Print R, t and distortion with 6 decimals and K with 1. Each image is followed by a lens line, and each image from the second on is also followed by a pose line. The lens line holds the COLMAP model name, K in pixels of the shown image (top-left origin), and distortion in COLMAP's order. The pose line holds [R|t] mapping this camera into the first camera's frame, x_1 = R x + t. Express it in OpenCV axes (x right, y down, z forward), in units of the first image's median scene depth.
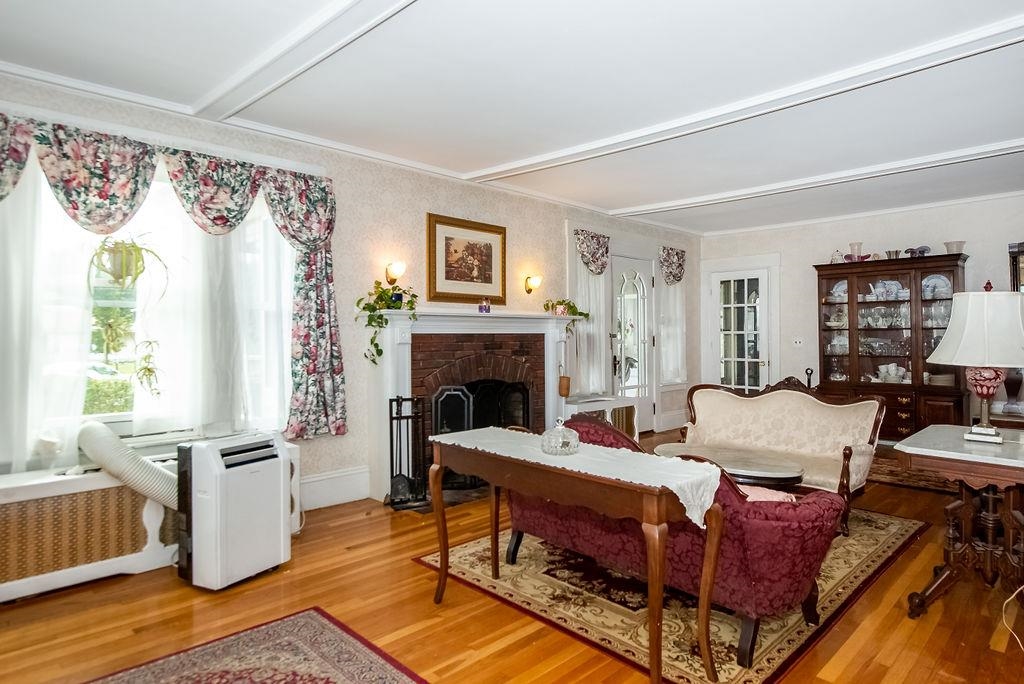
lens RADIAL K [[608.6, 0, 512.0], [0, 608.6, 342.0], [0, 0, 1]] dist [-0.003927, -0.000543]
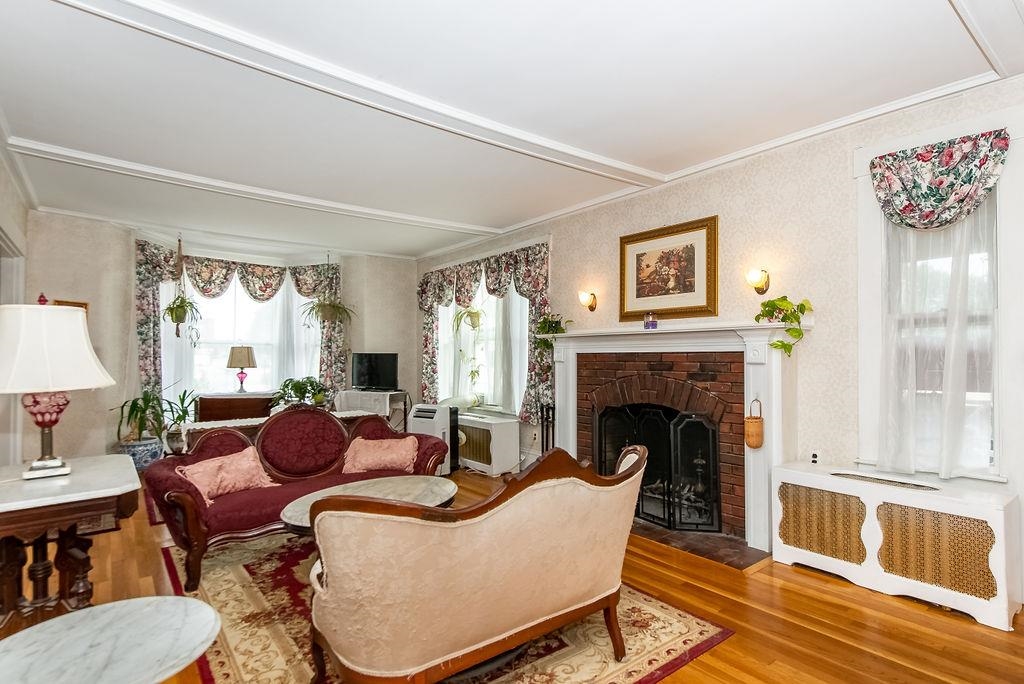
lens RADIAL K [[523.4, 0, 512.0], [0, 523.4, 342.0], [0, 0, 1]] dist [0.000576, 0.000162]
pose [[-0.132840, -0.021054, -0.990914, 0.753291], [-0.007206, 0.999768, -0.020276, -0.012282], [0.991111, 0.004447, -0.132961, 0.910837]]
